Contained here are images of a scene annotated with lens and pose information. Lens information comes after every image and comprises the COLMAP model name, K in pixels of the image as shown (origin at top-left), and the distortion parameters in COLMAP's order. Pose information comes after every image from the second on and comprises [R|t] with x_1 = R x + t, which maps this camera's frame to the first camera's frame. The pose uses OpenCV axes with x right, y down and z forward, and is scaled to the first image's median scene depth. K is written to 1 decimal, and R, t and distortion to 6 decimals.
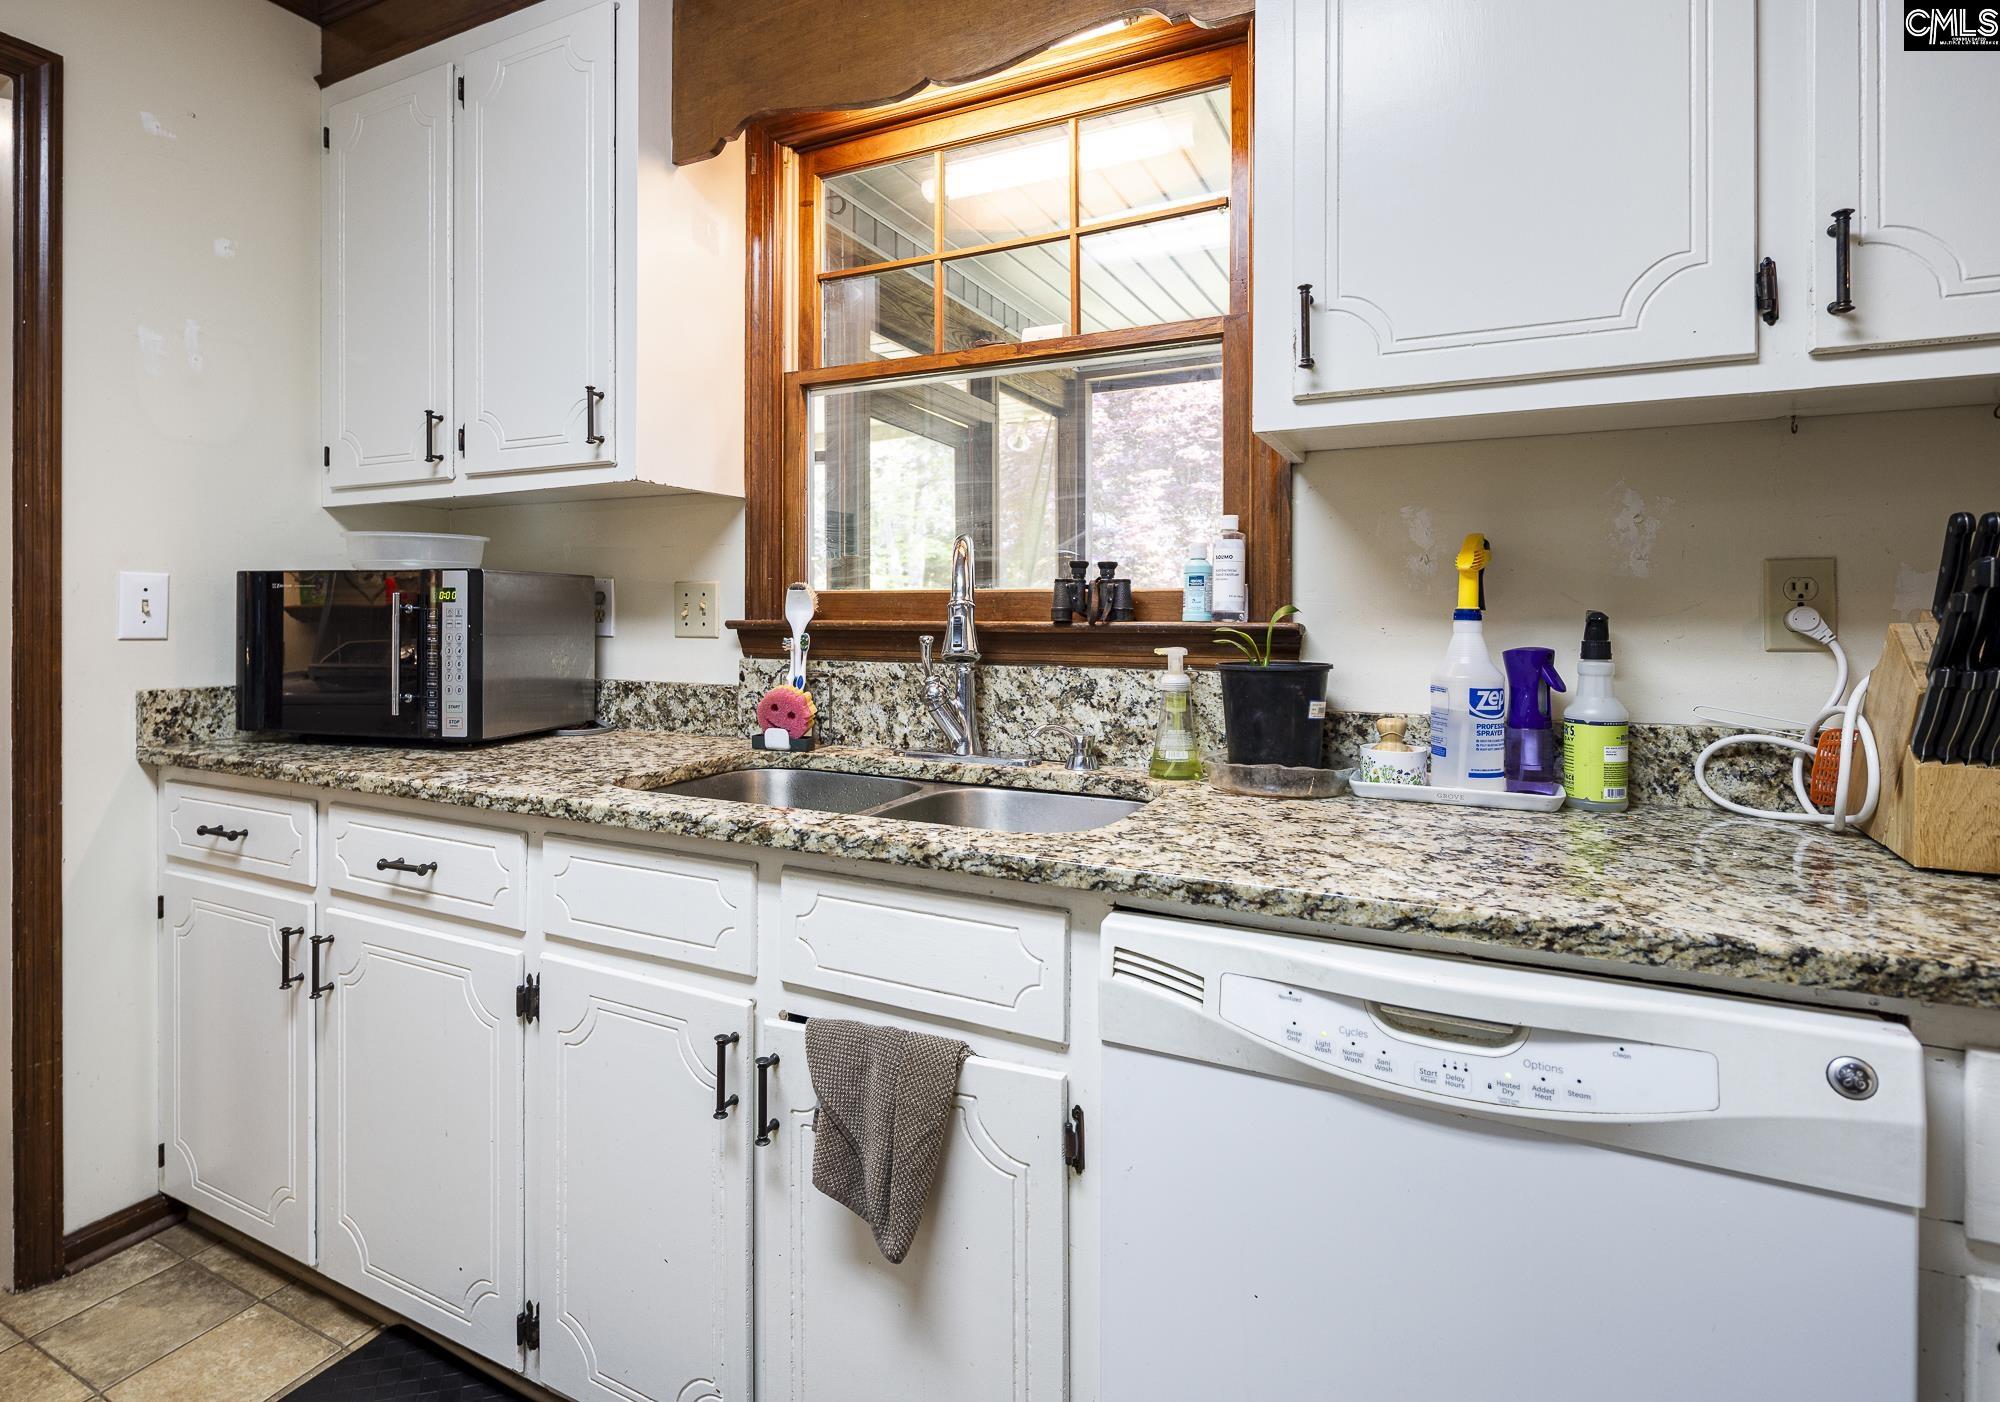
lens RADIAL K [[1010.9, 0, 908.4], [0, 1010.9, 608.6], [0, 0, 1]] dist [0.001585, -0.005214]
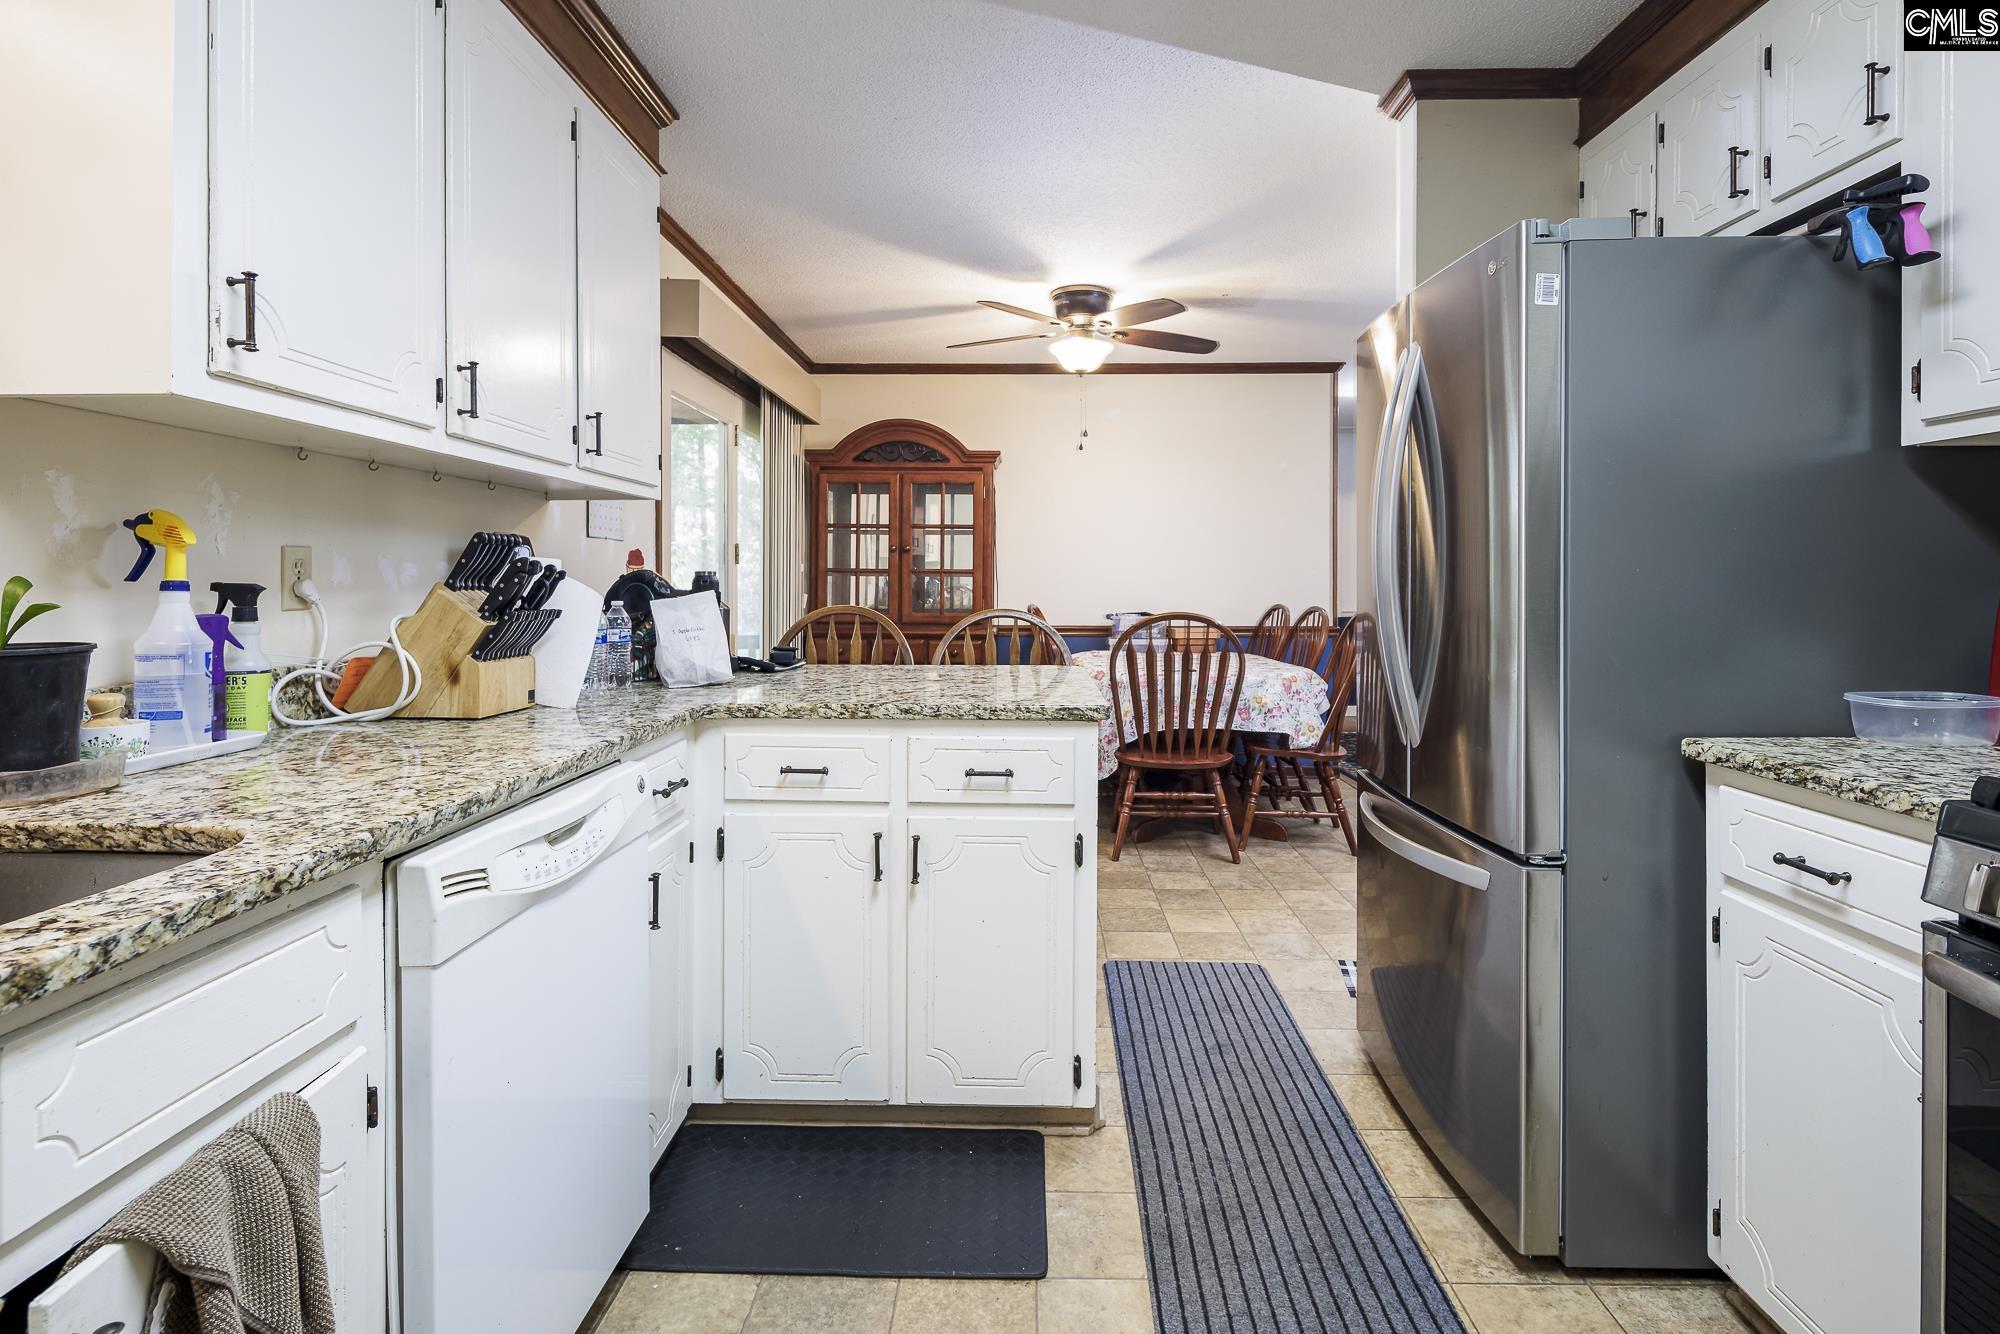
lens RADIAL K [[972.8, 0, 1035.1], [0, 972.8, 581.2], [0, 0, 1]] dist [0.002689, -0.004509]
pose [[-0.473038, -0.001672, 0.881040, -0.641179], [-0.003803, 0.999993, -0.000144, -0.002271], [-0.881034, -0.003419, -0.473041, 0.550958]]
